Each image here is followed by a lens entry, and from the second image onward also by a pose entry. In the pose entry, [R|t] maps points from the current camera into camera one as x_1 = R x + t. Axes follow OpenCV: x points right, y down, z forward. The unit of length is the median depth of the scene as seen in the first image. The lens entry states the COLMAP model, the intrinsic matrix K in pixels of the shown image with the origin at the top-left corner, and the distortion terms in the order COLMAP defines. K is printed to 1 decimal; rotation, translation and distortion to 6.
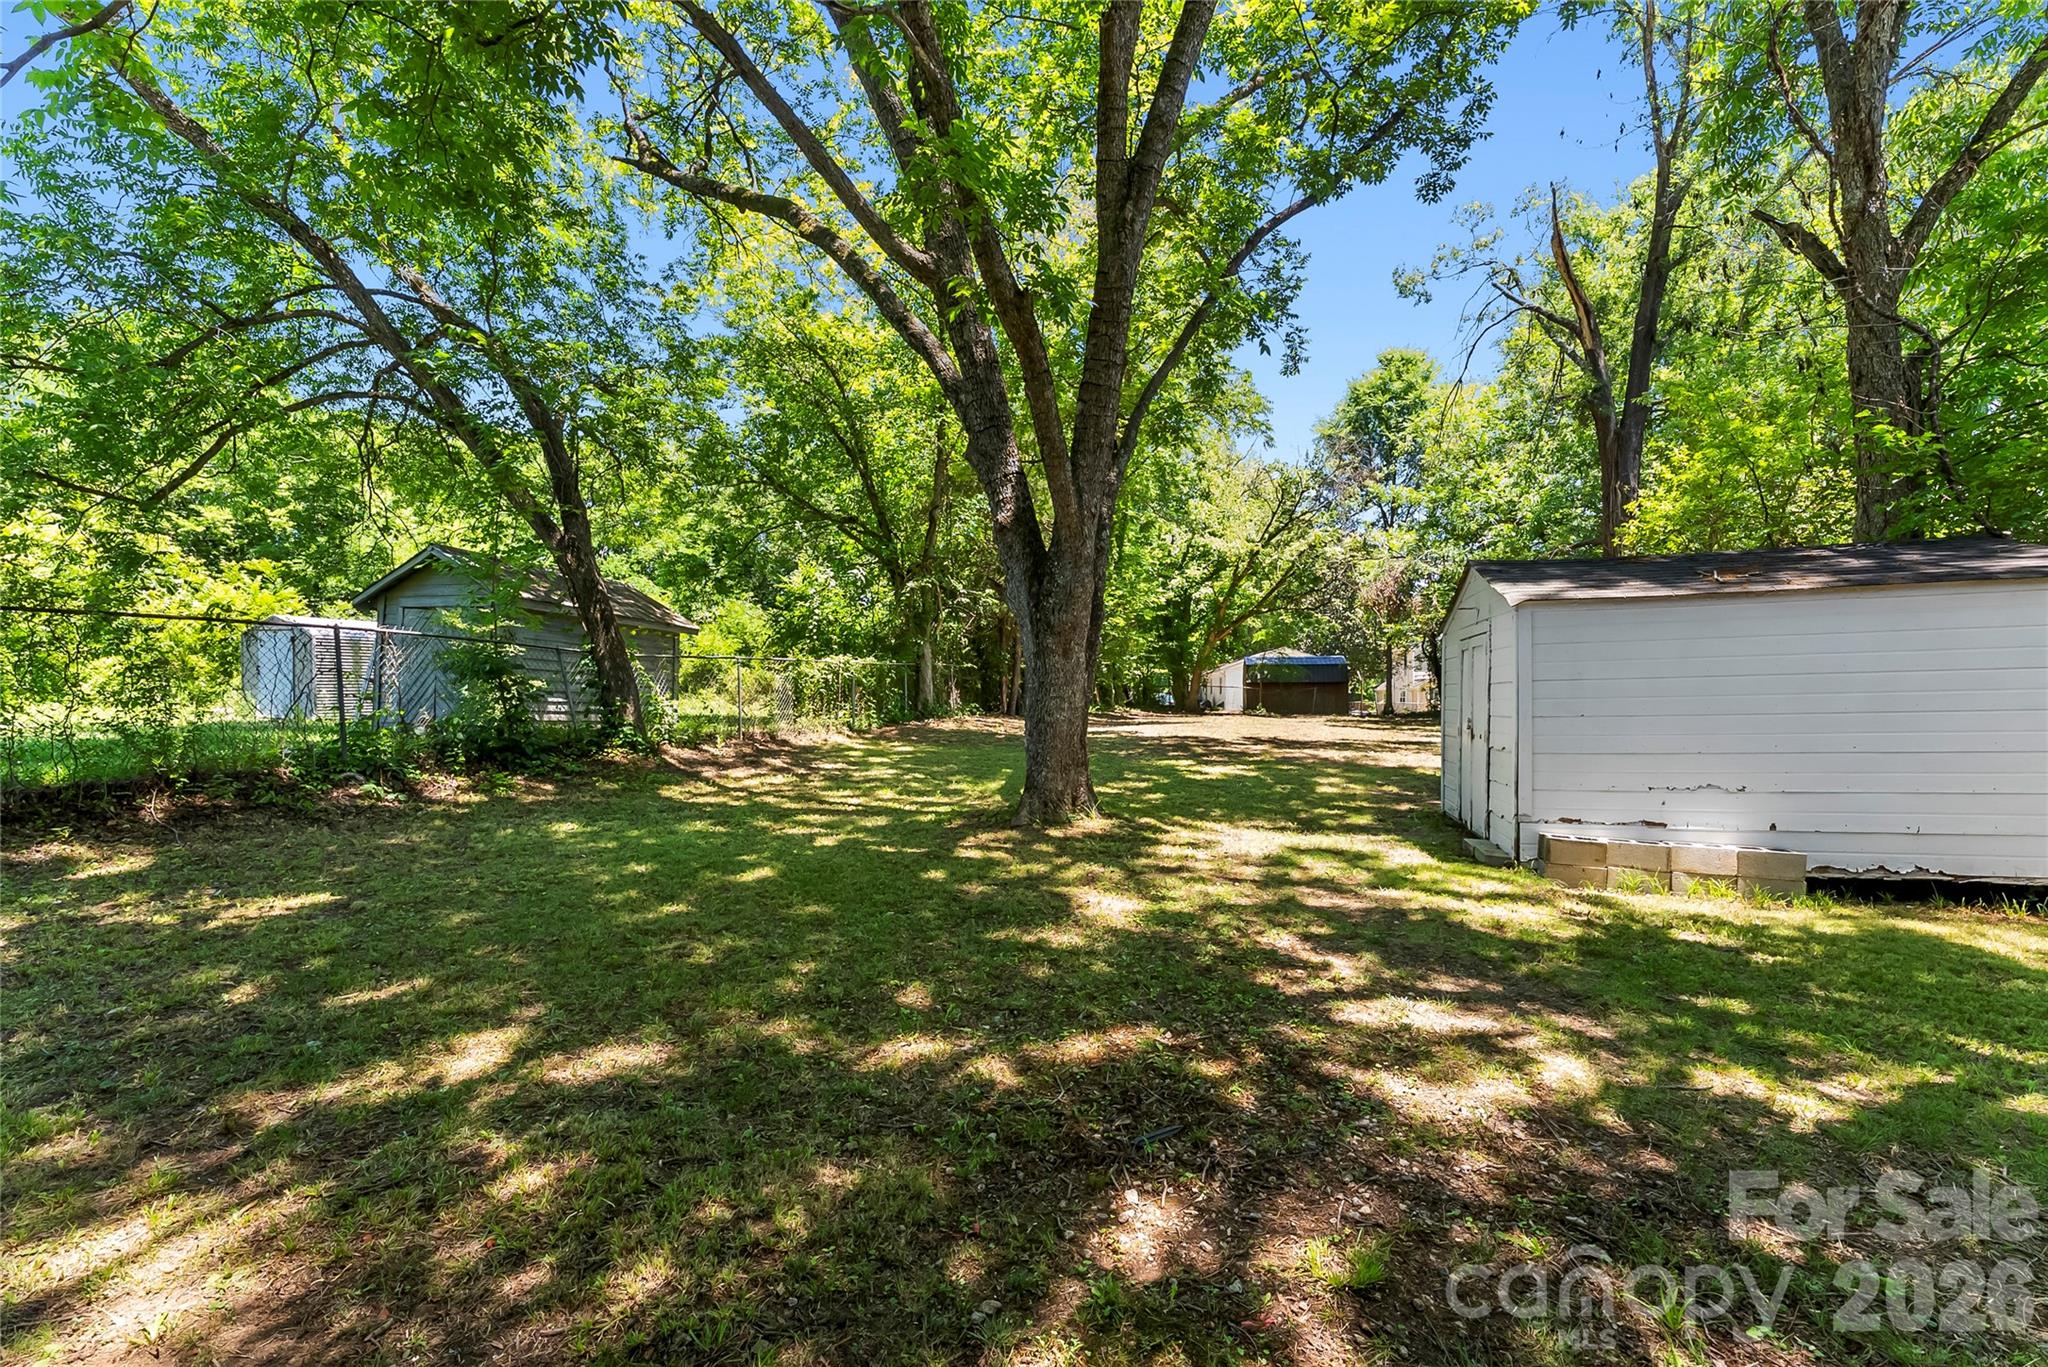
lens RADIAL K [[840.8, 0, 1019.1], [0, 840.8, 681.2], [0, 0, 1]] dist [0.000688, -0.000292]
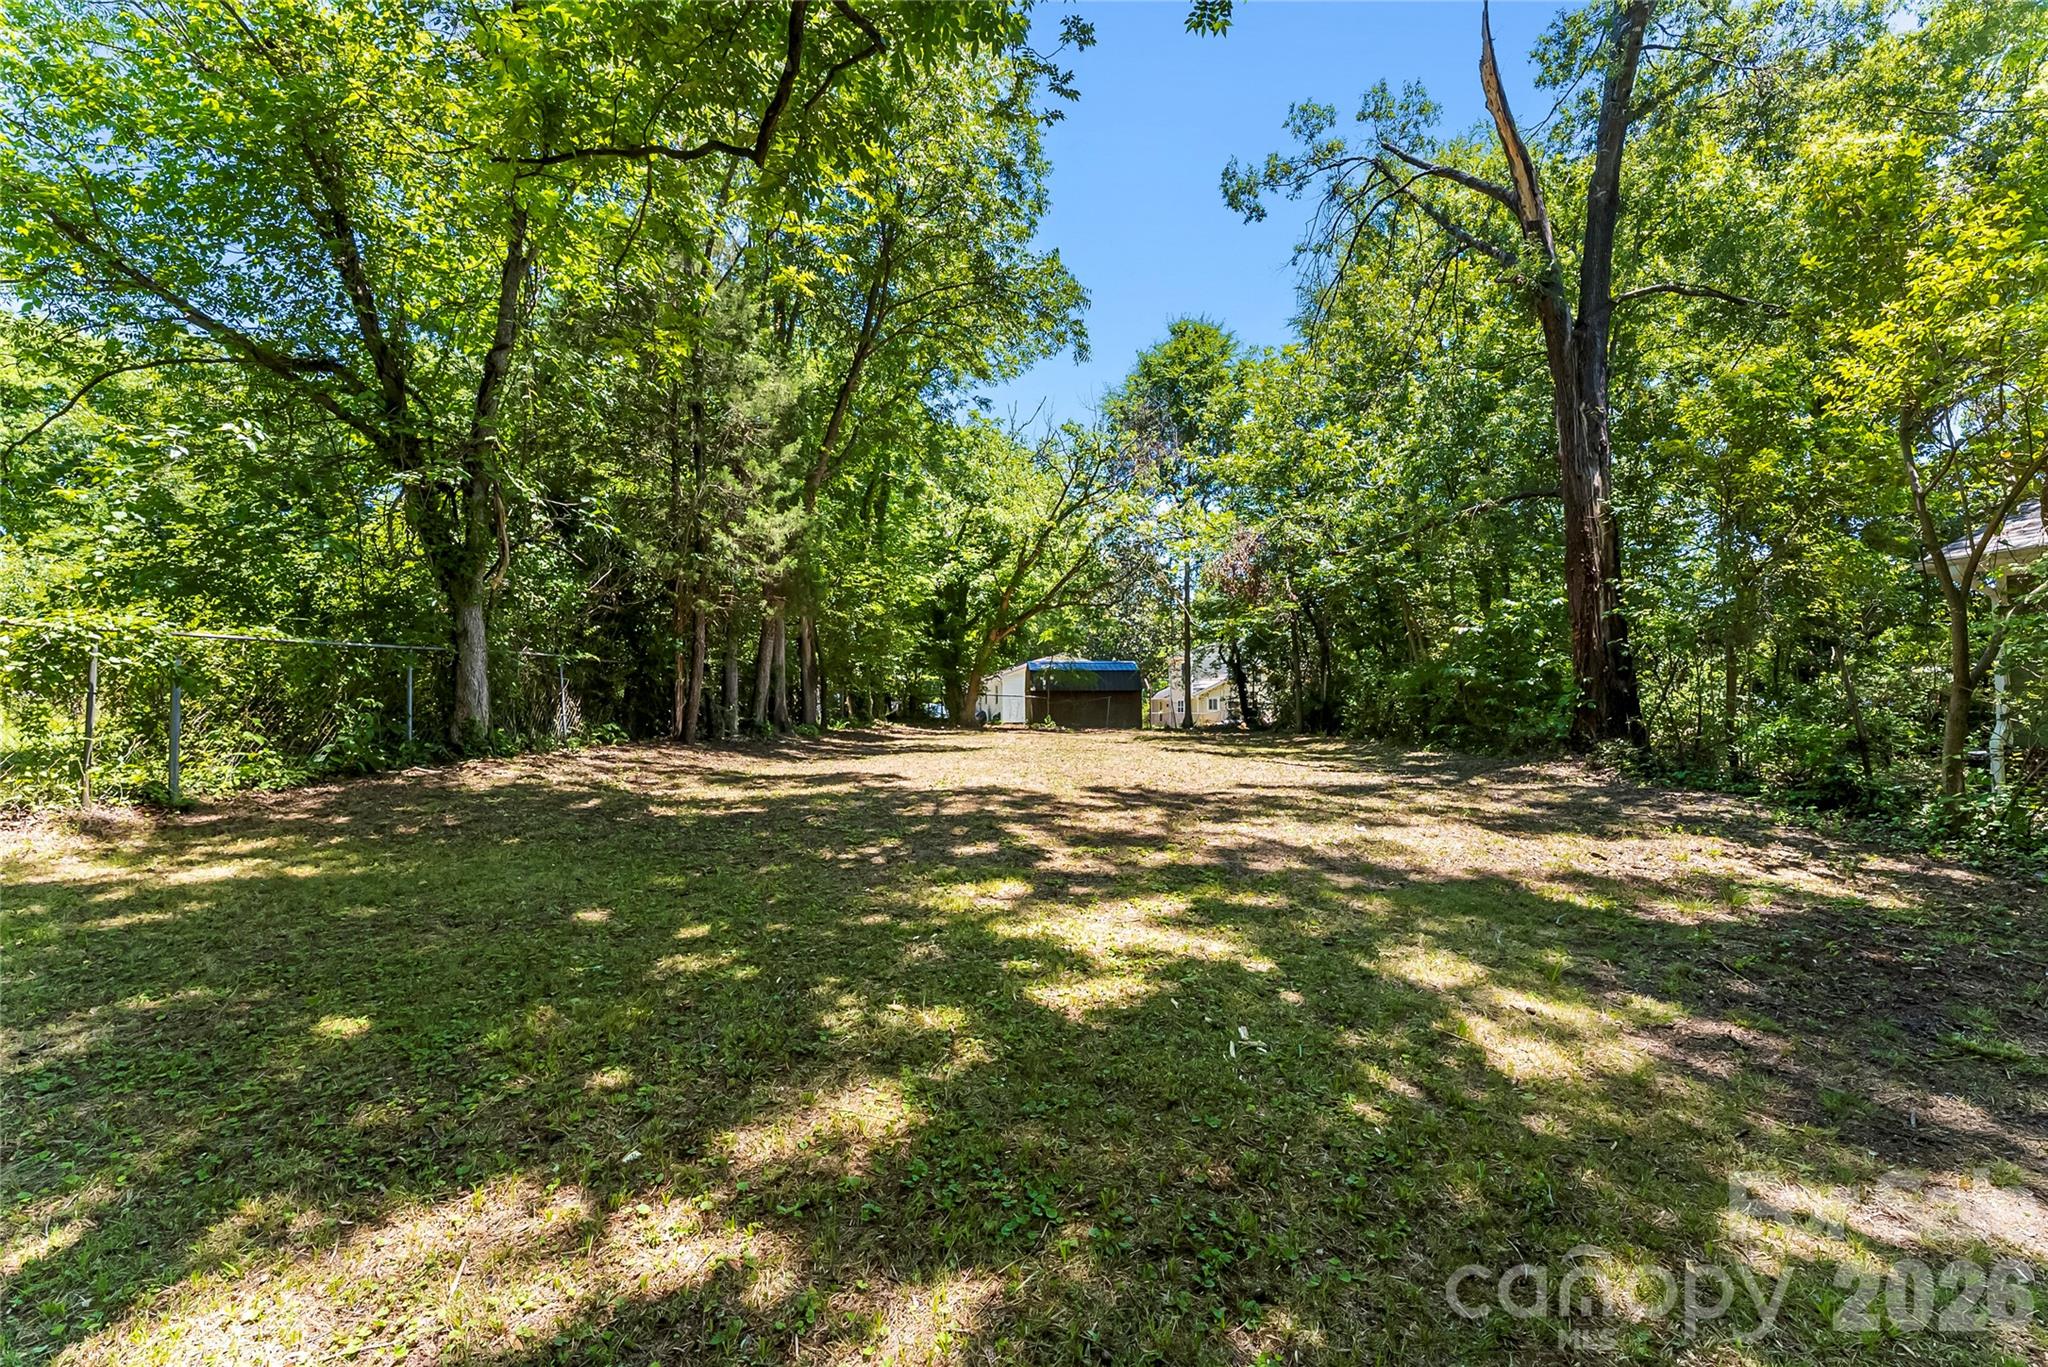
lens RADIAL K [[840.8, 0, 1019.1], [0, 840.8, 681.2], [0, 0, 1]] dist [0.000688, -0.000292]
pose [[0.962611, 0.003599, 0.270862, 0.031950], [-0.000330, 0.999927, -0.012113, 0.002210], [-0.270886, 0.011571, 0.962542, 0.203366]]
